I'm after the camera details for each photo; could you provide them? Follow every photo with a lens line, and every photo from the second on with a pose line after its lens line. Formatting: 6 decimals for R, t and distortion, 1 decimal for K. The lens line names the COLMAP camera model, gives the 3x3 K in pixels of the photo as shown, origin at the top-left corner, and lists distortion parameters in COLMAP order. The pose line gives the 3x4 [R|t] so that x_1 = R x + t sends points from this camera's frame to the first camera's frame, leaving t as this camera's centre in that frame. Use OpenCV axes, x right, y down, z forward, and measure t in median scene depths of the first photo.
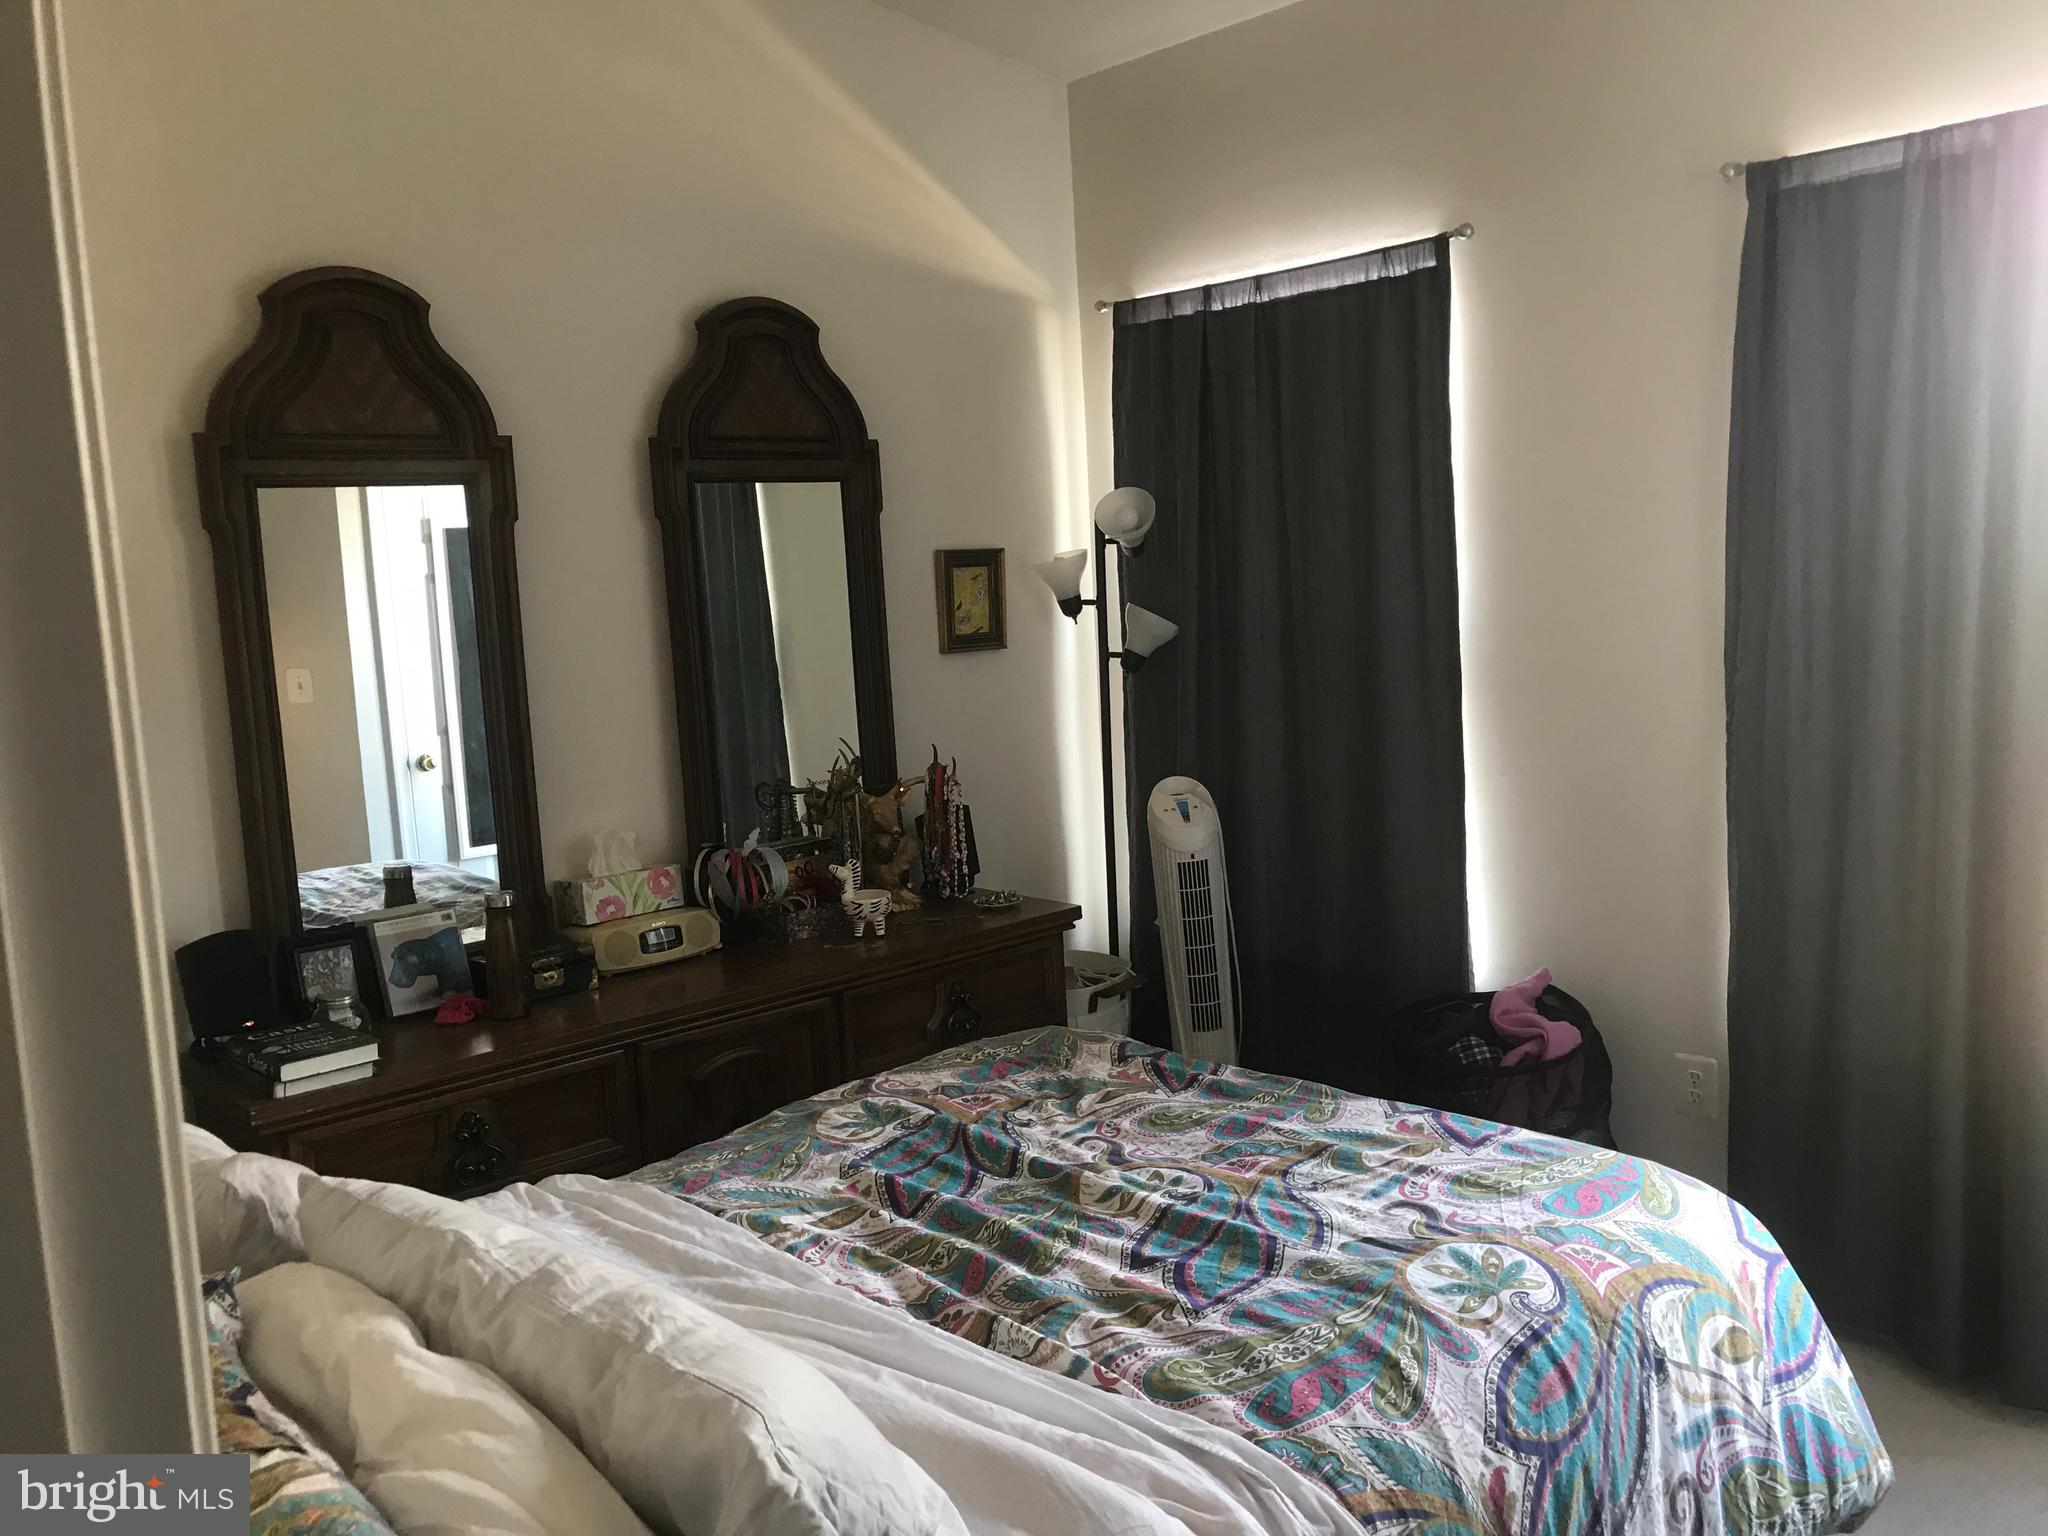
lens RADIAL K [[1684.7, 0, 1024.0], [0, 1684.7, 768.0], [0, 0, 1]] dist [-0.009248, -0.003815]
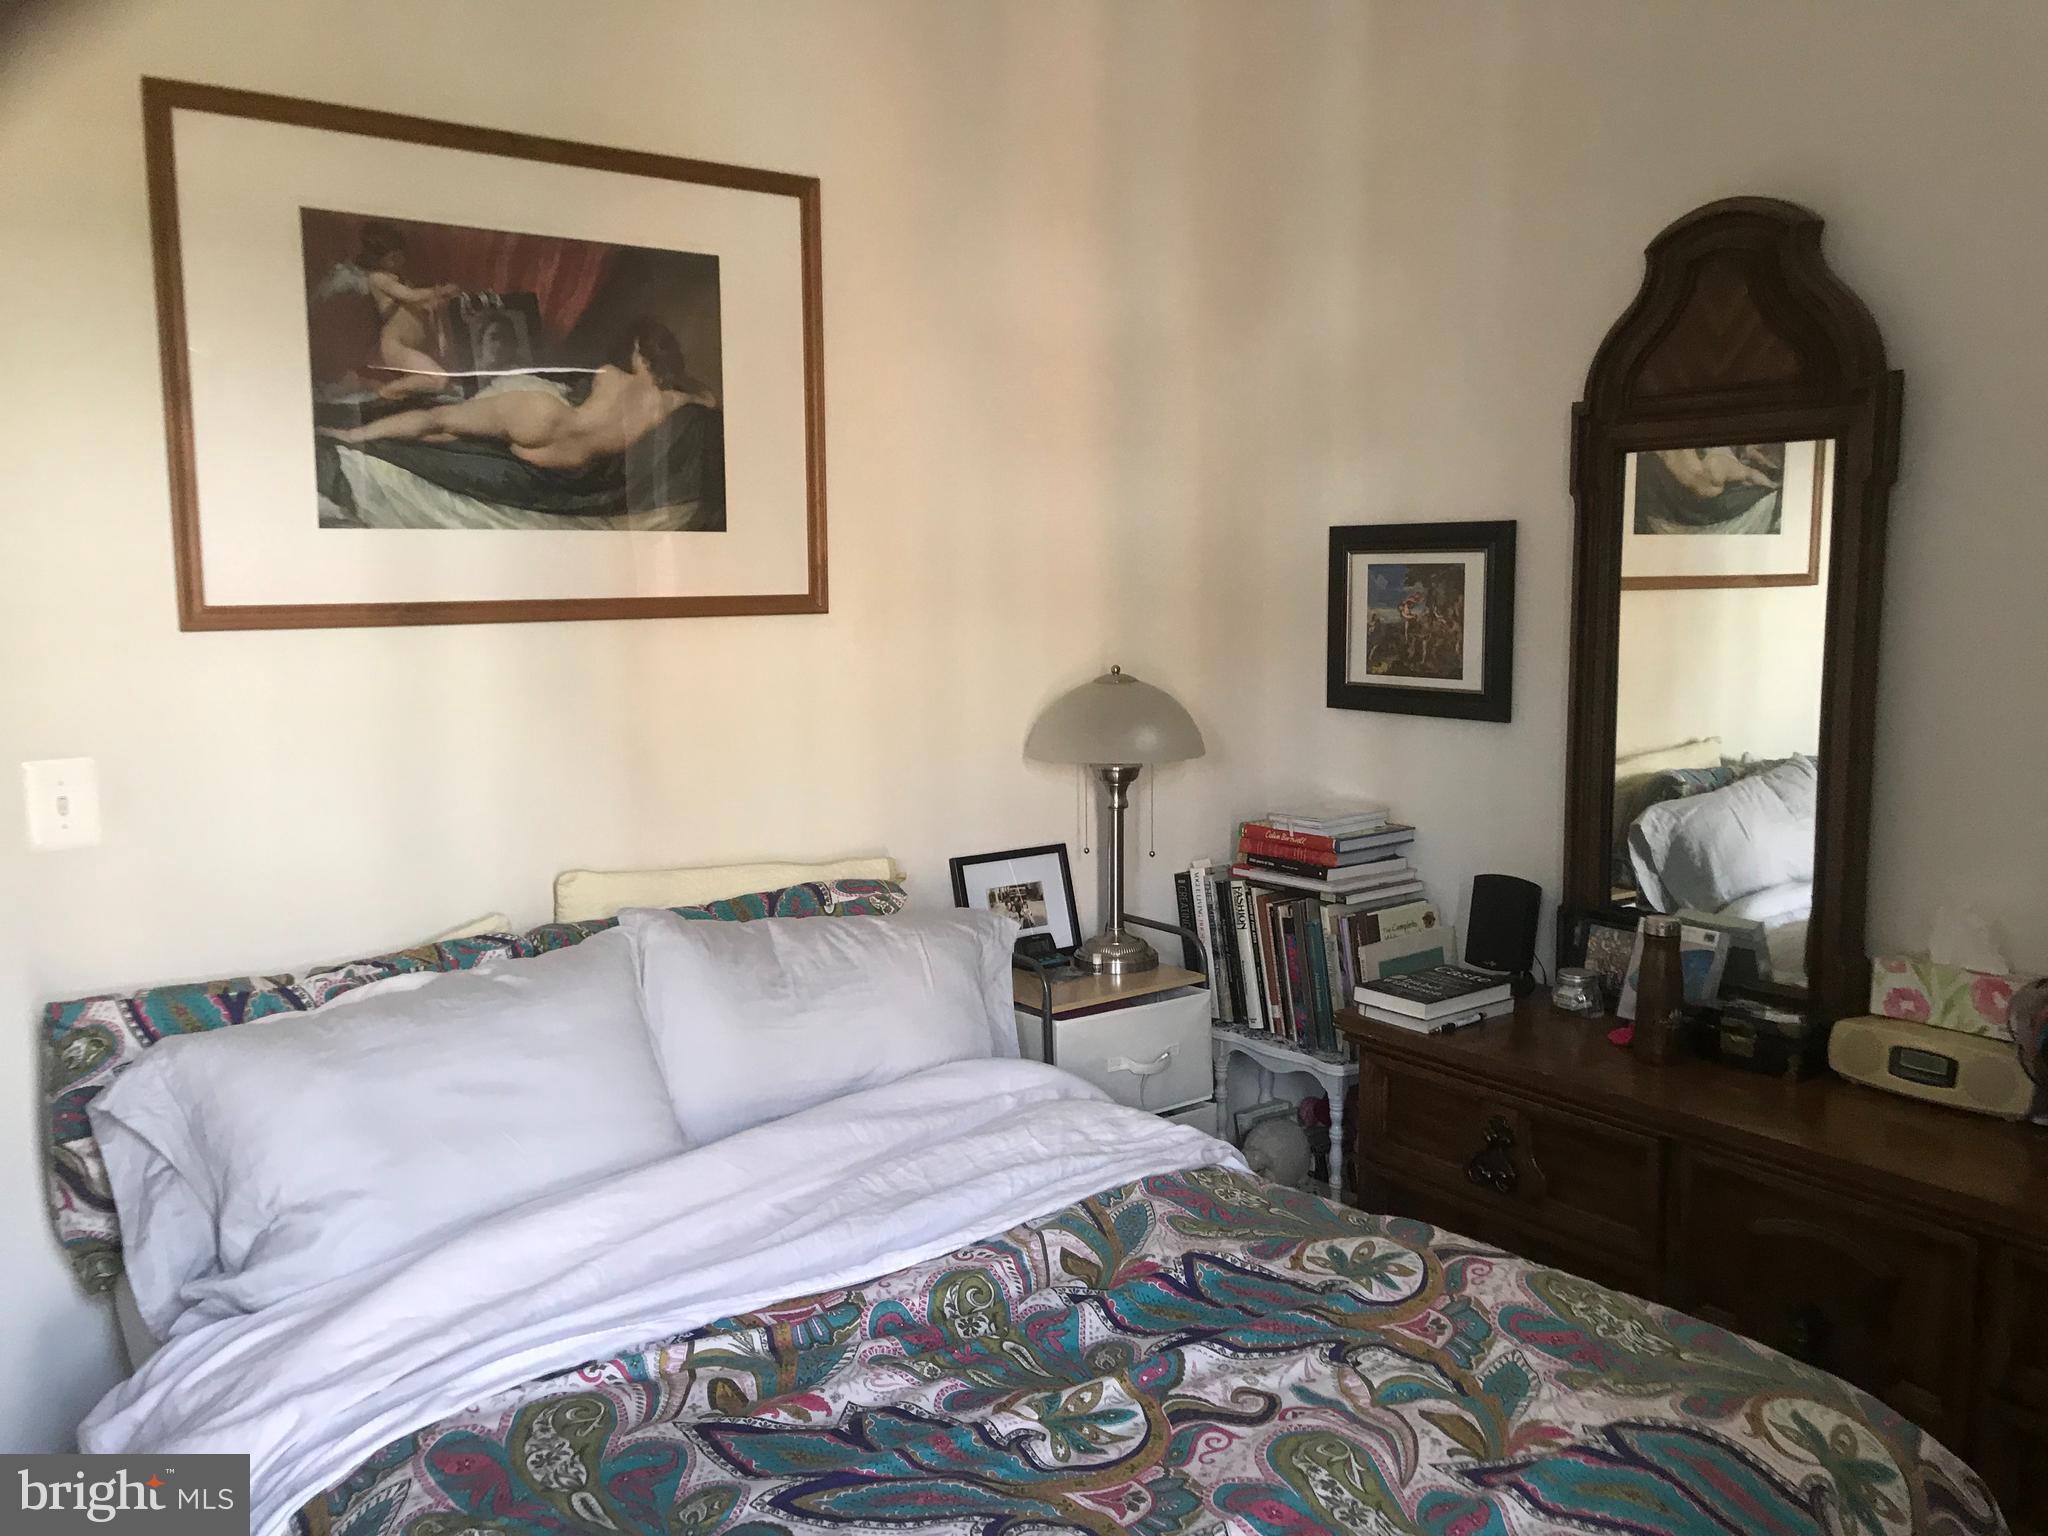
lens RADIAL K [[1692.2, 0, 1047.8], [0, 1692.2, 767.5], [0, 0, 1]] dist [0.052813, -0.002448]
pose [[-0.096897, 0.176969, -0.979435, 0.637012], [-0.099503, 0.977413, 0.186447, -0.151400], [0.990308, 0.115523, -0.077100, 0.831141]]
